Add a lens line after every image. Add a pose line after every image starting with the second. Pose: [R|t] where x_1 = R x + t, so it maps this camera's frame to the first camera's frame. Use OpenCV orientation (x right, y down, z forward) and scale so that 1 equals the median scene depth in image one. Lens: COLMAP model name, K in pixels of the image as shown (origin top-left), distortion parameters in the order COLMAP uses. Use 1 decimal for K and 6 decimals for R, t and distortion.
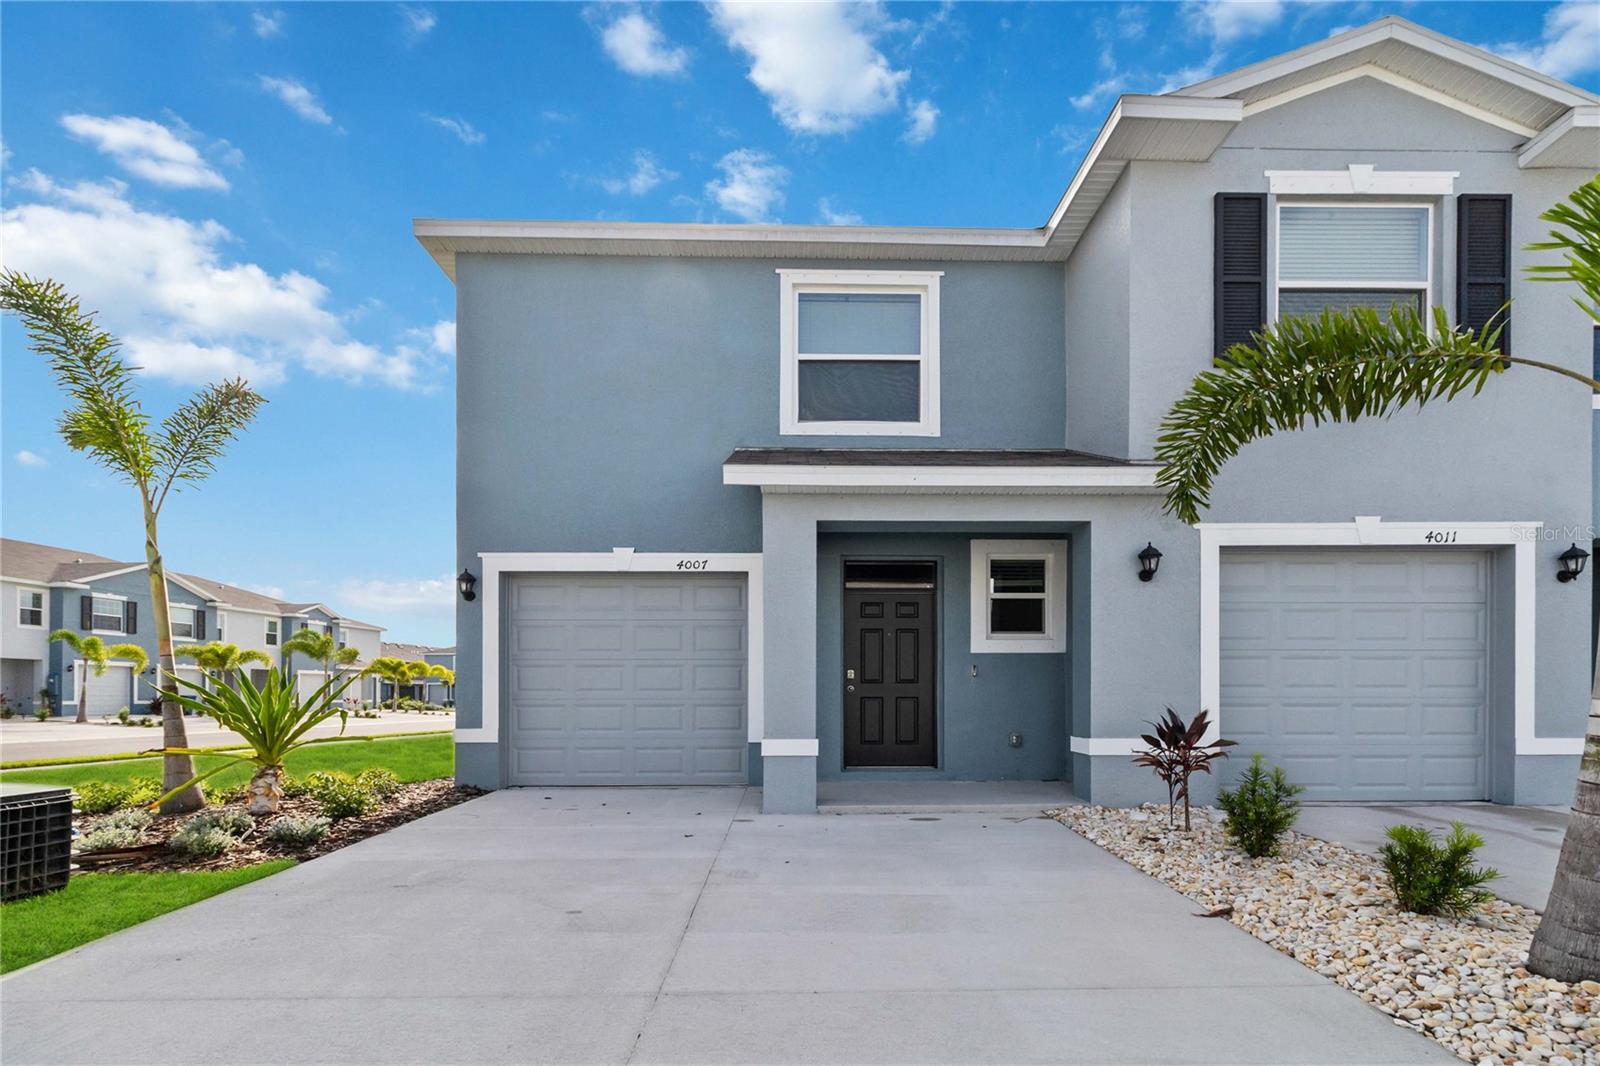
lens RADIAL K [[671.8, 0, 804.6], [0, 671.8, 574.9], [0, 0, 1]] dist [0.004540, 0.000687]
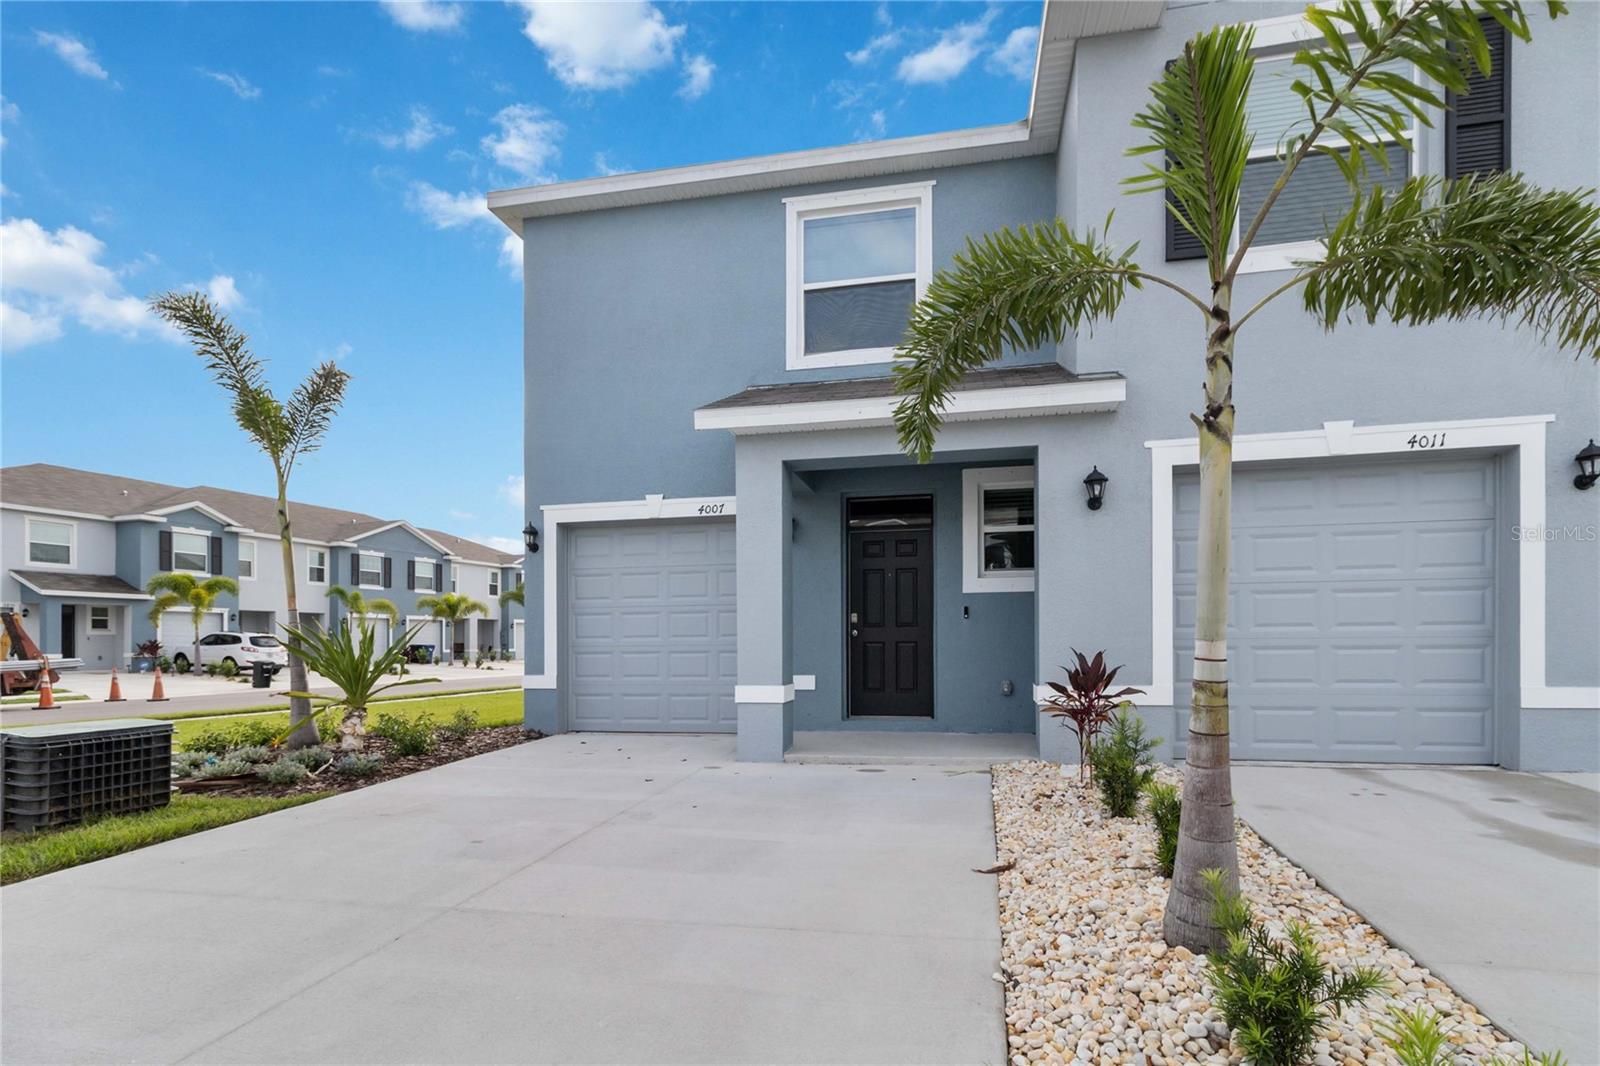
lens RADIAL K [[734.5, 0, 818.0], [0, 734.5, 506.8], [0, 0, 1]] dist [0.005636, 0.000115]
pose [[0.974450, -0.048486, -0.219310, 0.257507], [0.047968, 0.998819, -0.007690, -0.003079], [0.219424, -0.003026, 0.975625, -0.021769]]
